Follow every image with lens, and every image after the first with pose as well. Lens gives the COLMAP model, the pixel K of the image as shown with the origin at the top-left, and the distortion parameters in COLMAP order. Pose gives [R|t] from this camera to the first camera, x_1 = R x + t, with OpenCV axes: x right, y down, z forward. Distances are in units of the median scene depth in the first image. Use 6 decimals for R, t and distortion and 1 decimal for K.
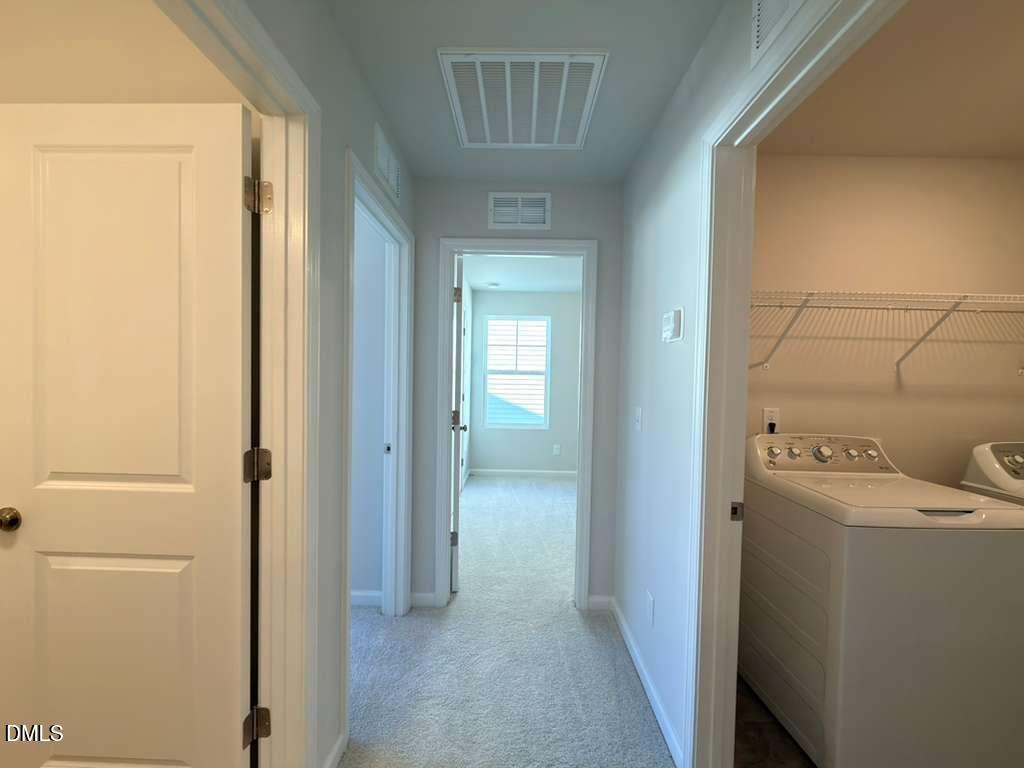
lens RADIAL K [[408.3, 0, 512.0], [0, 408.3, 384.0], [0, 0, 1]] dist [0.003780, -0.000839]
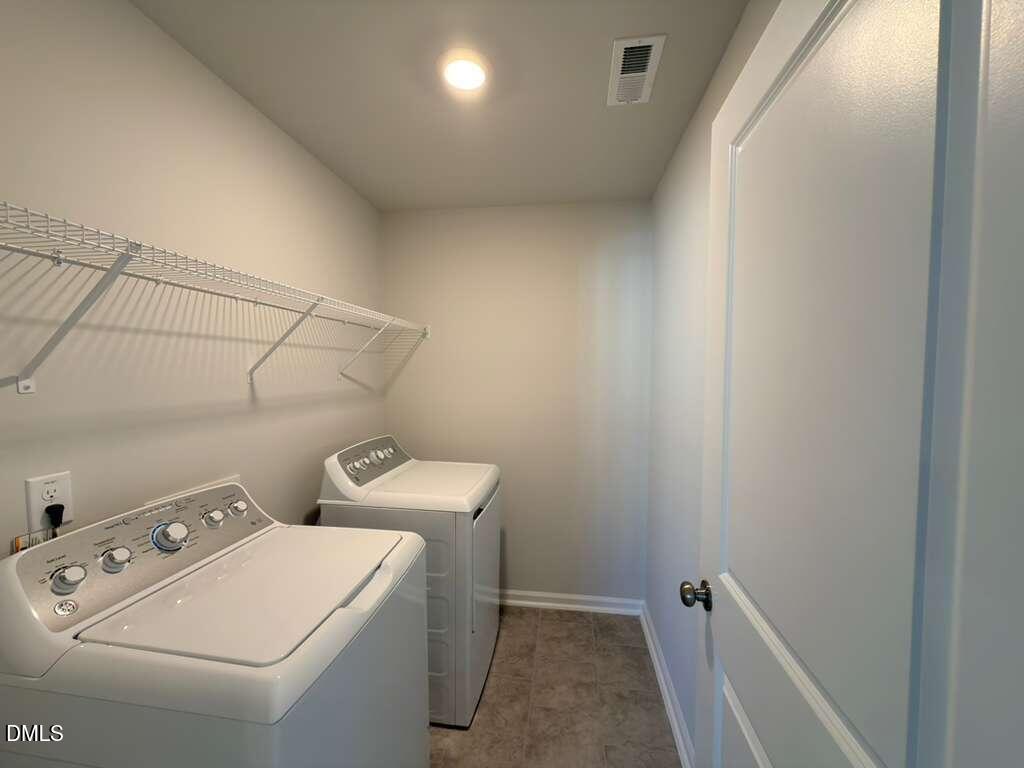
lens RADIAL K [[408.3, 0, 512.0], [0, 408.3, 384.0], [0, 0, 1]] dist [0.003780, -0.000839]
pose [[0.132045, -0.059817, 0.989437, 0.263322], [0.021311, 0.998118, 0.057497, -0.064905], [-0.991015, 0.013494, 0.133071, 0.439528]]
